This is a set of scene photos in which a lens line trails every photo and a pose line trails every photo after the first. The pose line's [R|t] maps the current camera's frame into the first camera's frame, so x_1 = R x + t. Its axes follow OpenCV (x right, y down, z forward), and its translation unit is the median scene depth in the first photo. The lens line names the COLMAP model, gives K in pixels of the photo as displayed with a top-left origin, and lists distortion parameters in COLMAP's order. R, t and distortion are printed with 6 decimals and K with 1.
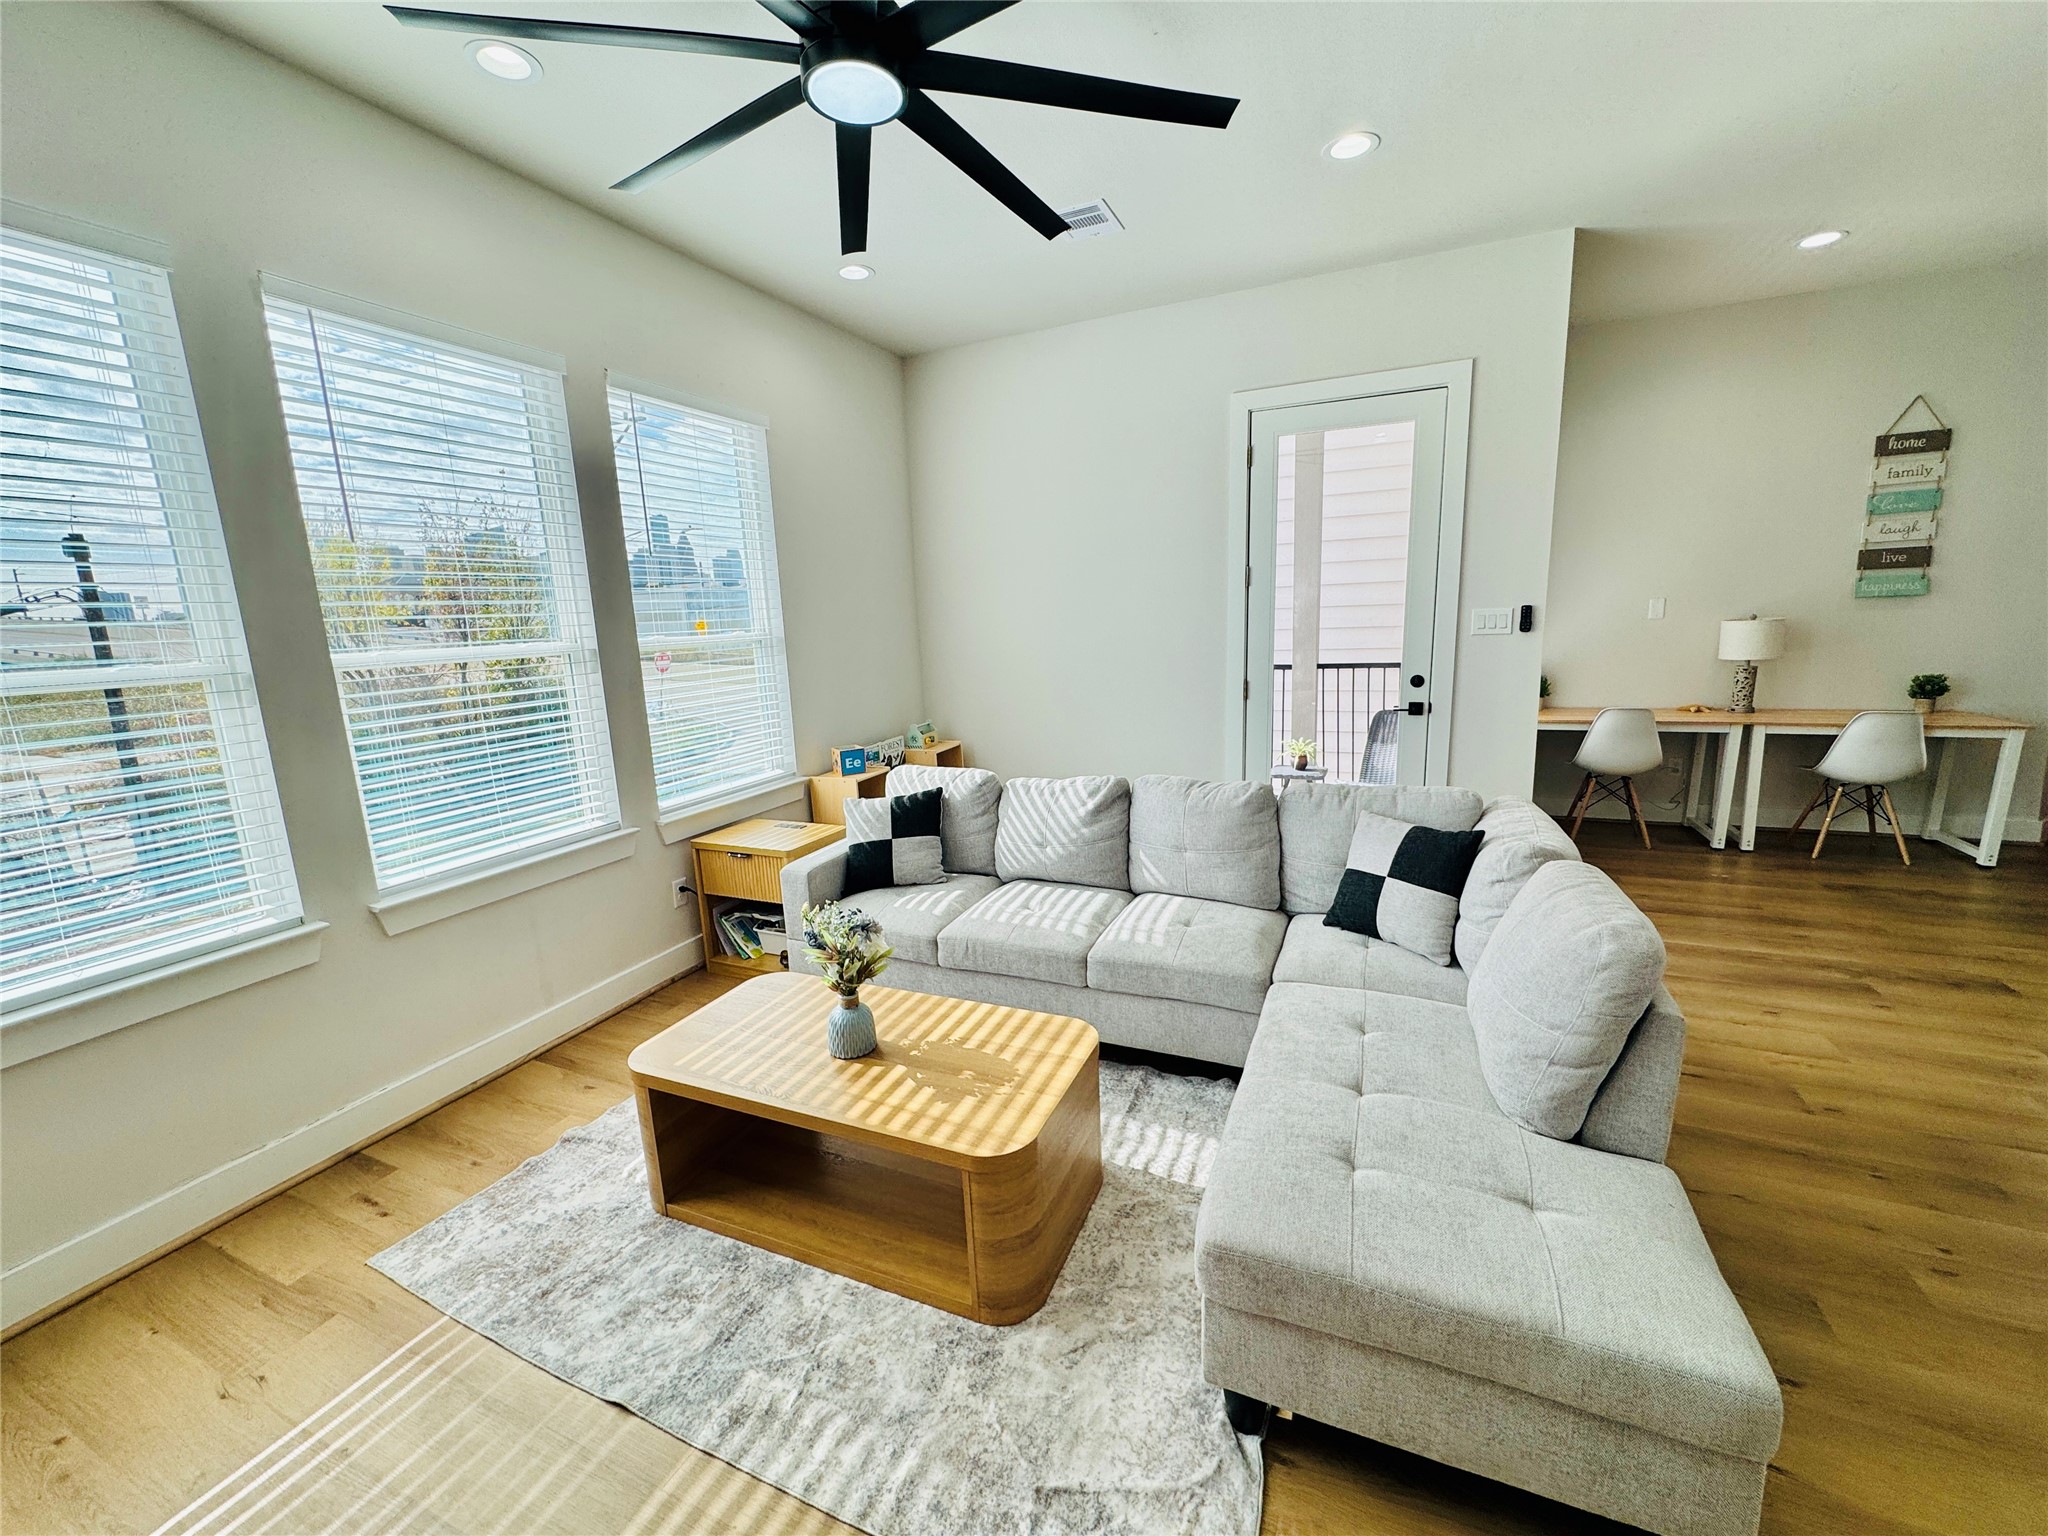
lens RADIAL K [[823.4, 0, 1026.5], [0, 823.4, 765.7], [0, 0, 1]] dist [-0.002532, 0.000572]
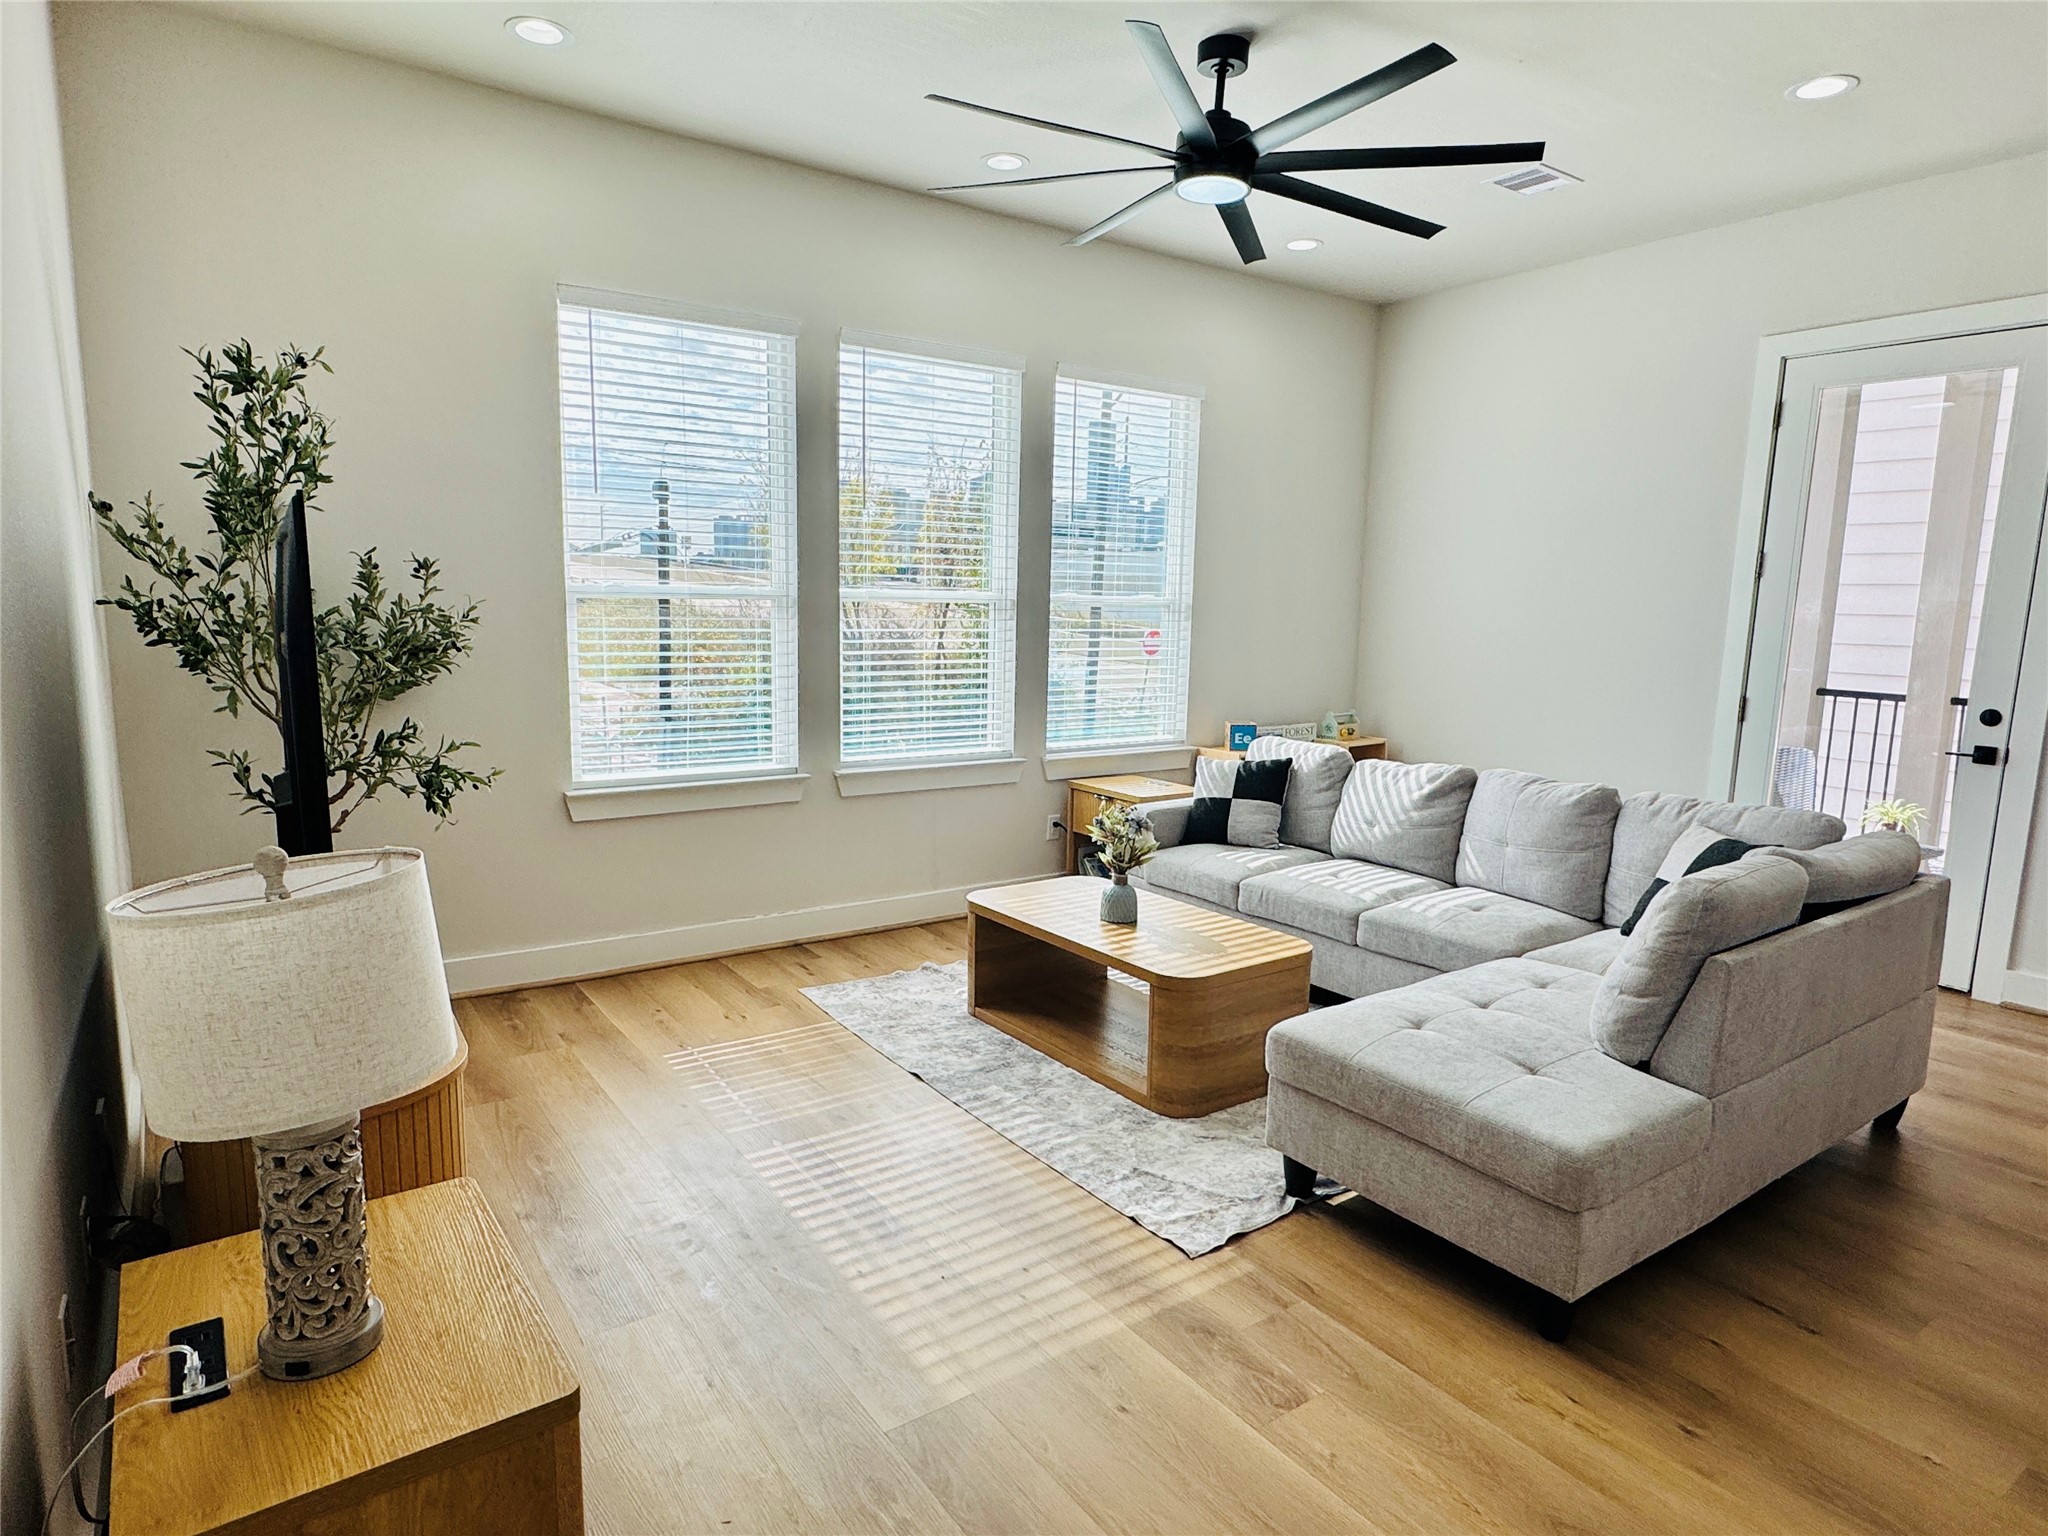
lens RADIAL K [[1184.2, 0, 1011.8], [0, 1184.2, 769.6], [0, 0, 1]] dist [-0.001628, 0.000617]
pose [[0.853109, 0.132921, -0.504516, 0.363775], [-0.149940, 0.988671, 0.006937, 0.088231], [0.499722, 0.069729, 0.863375, -0.450353]]
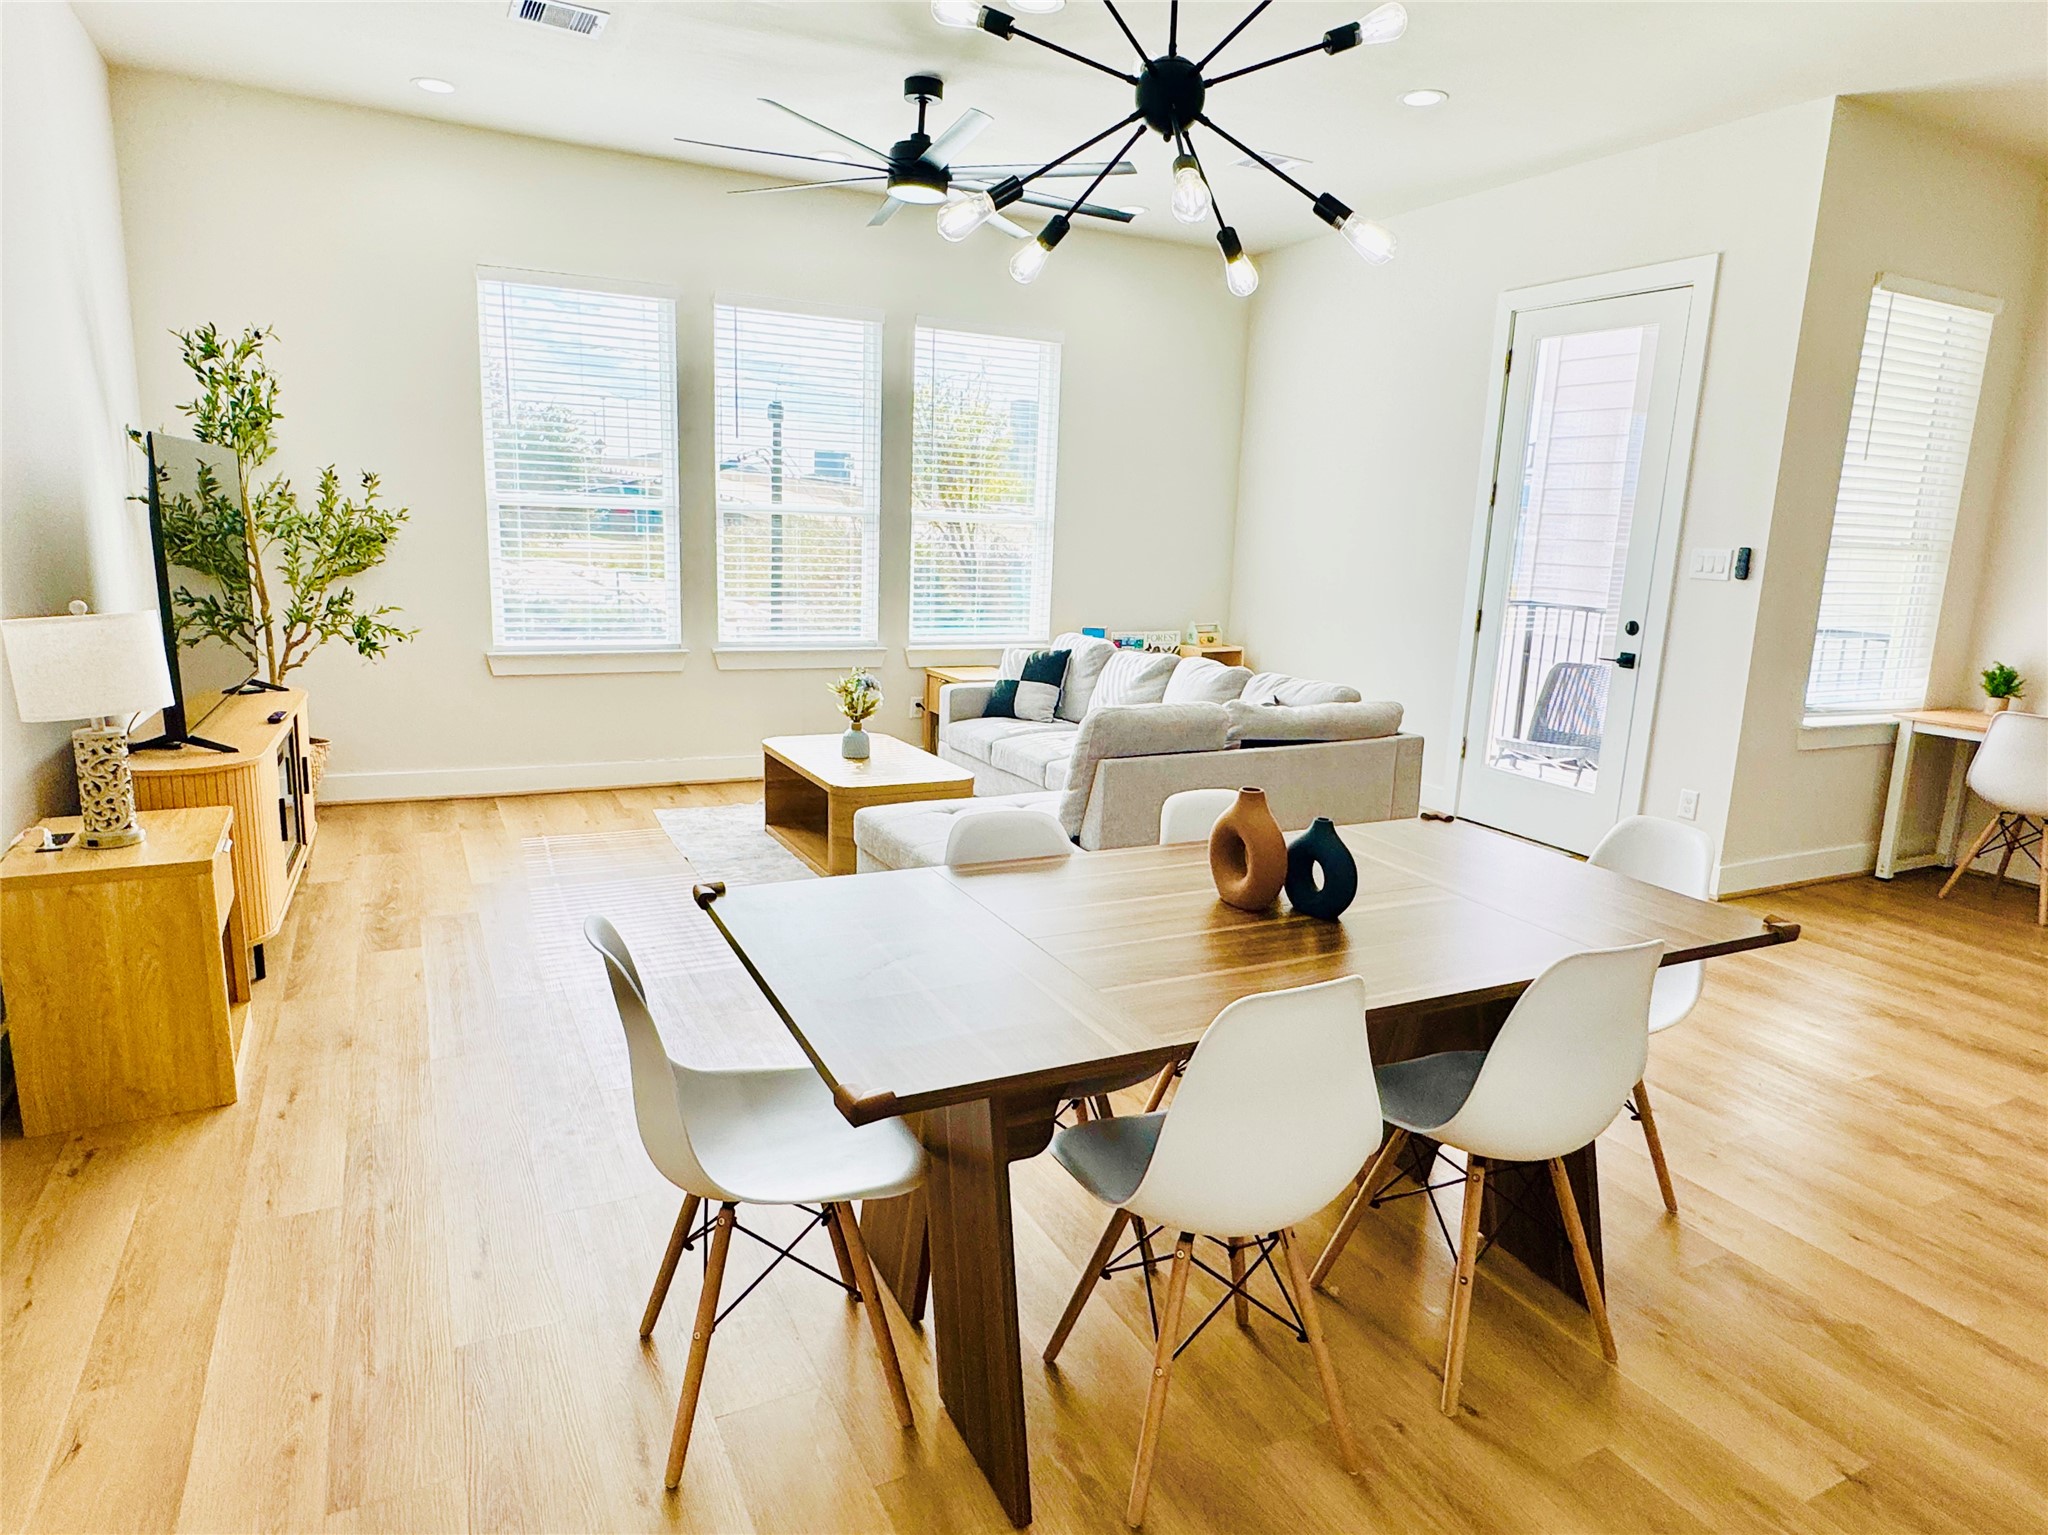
lens RADIAL K [[1238.6, 0, 1024.0], [0, 1238.6, 767.5], [0, 0, 1]] dist [0.001353, 0.000360]
pose [[0.772981, 0.193057, -0.604342, 1.064947], [-0.184659, 0.979797, 0.076809, 0.075466], [0.606960, 0.052225, 0.793014, -0.523730]]
